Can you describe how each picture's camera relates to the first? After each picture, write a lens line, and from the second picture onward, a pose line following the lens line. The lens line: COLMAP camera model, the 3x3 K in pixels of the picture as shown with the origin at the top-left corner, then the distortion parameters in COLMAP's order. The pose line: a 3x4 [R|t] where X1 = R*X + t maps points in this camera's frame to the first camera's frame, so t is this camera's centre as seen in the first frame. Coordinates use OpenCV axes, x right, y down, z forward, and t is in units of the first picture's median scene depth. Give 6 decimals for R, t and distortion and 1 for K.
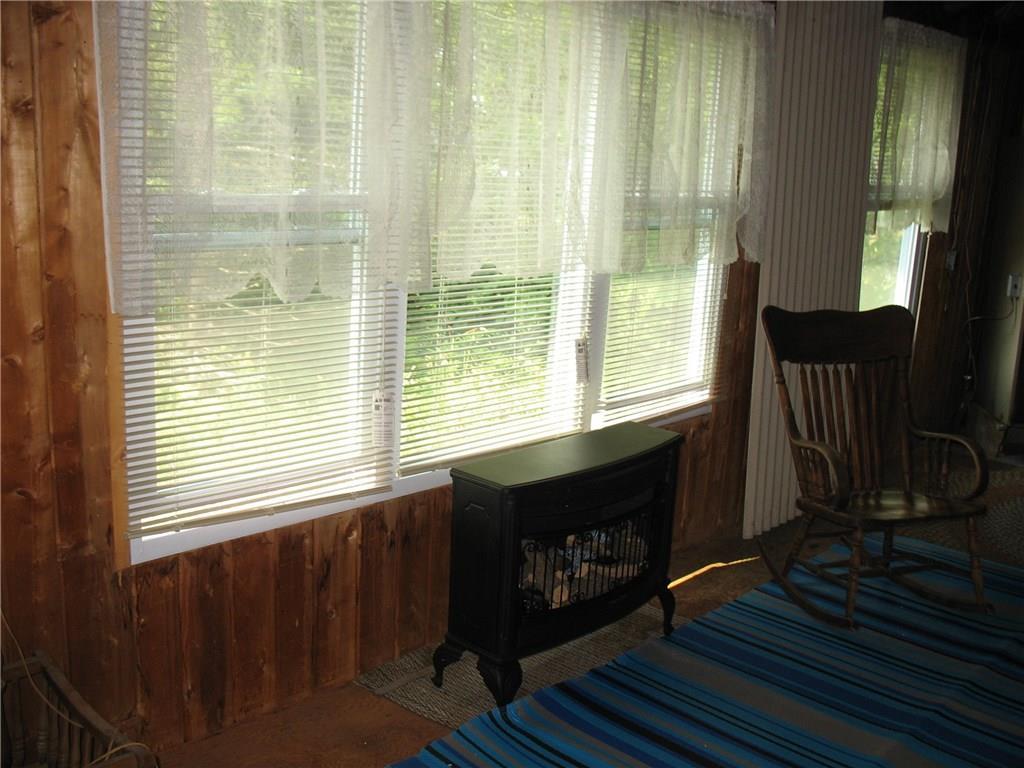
lens RADIAL K [[1081.6, 0, 507.5], [0, 1081.6, 379.9], [0, 0, 1]] dist [-0.215640, 0.274725]
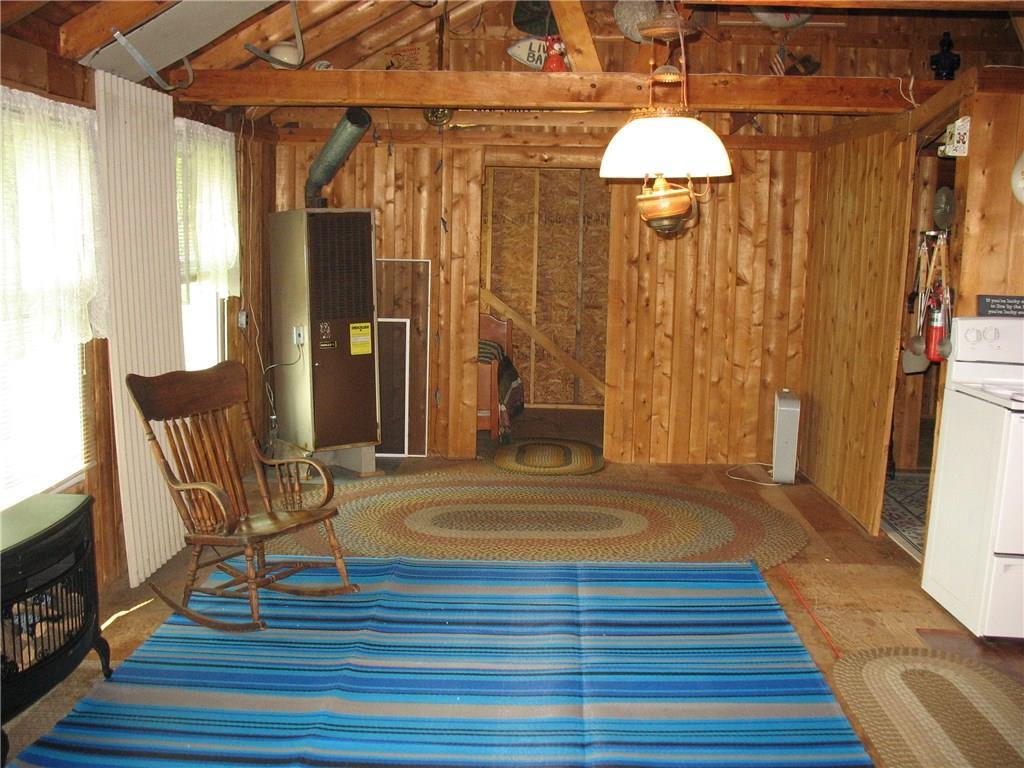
lens RADIAL K [[1081.6, 0, 507.5], [0, 1081.6, 379.9], [0, 0, 1]] dist [-0.215640, 0.274725]
pose [[0.754557, -0.126538, 0.643919, -0.174980], [0.169808, 0.985463, -0.005328, 0.010255], [-0.633884, 0.113363, 0.765075, -0.112940]]
